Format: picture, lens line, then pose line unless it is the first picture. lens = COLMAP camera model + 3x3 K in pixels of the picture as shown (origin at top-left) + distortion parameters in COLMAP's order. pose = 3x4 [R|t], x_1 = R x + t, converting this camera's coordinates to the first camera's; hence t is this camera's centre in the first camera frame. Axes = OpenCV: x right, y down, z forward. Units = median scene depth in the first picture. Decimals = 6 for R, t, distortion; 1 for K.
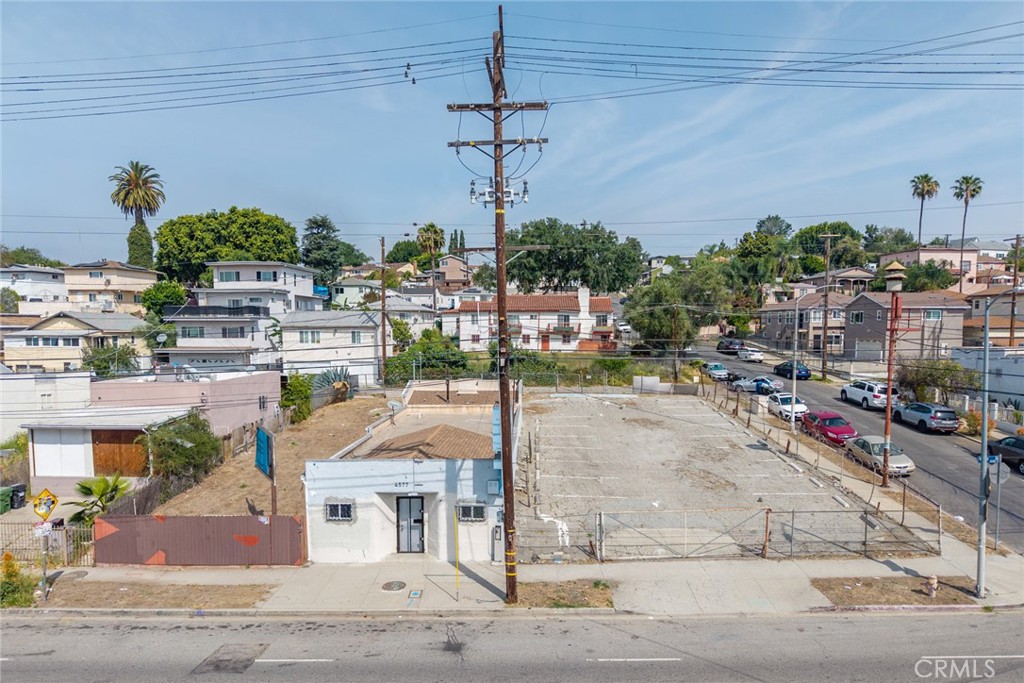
lens RADIAL K [[687.1, 0, 514.1], [0, 687.1, 384.5], [0, 0, 1]] dist [0.010101, -0.002296]
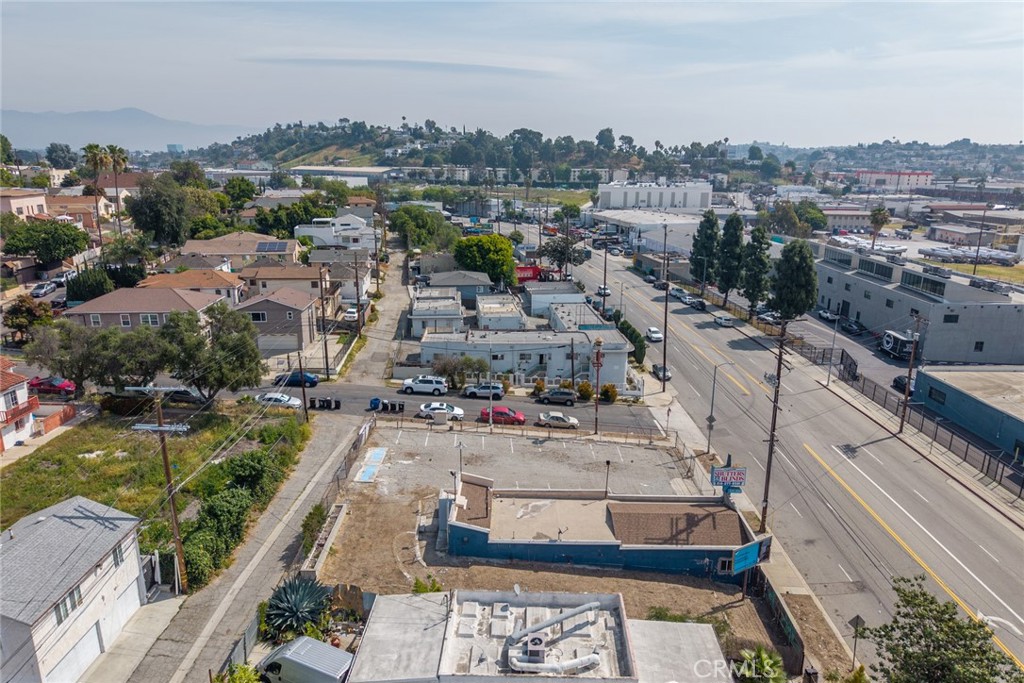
lens RADIAL K [[677.3, 0, 512.0], [0, 677.3, 341.5], [0, 0, 1]] dist [0.011644, -0.003635]
pose [[-0.031681, -0.262859, 0.964314, -0.729195], [0.079268, 0.961099, 0.264586, -0.363529], [-0.996350, 0.084822, -0.009612, 0.623966]]
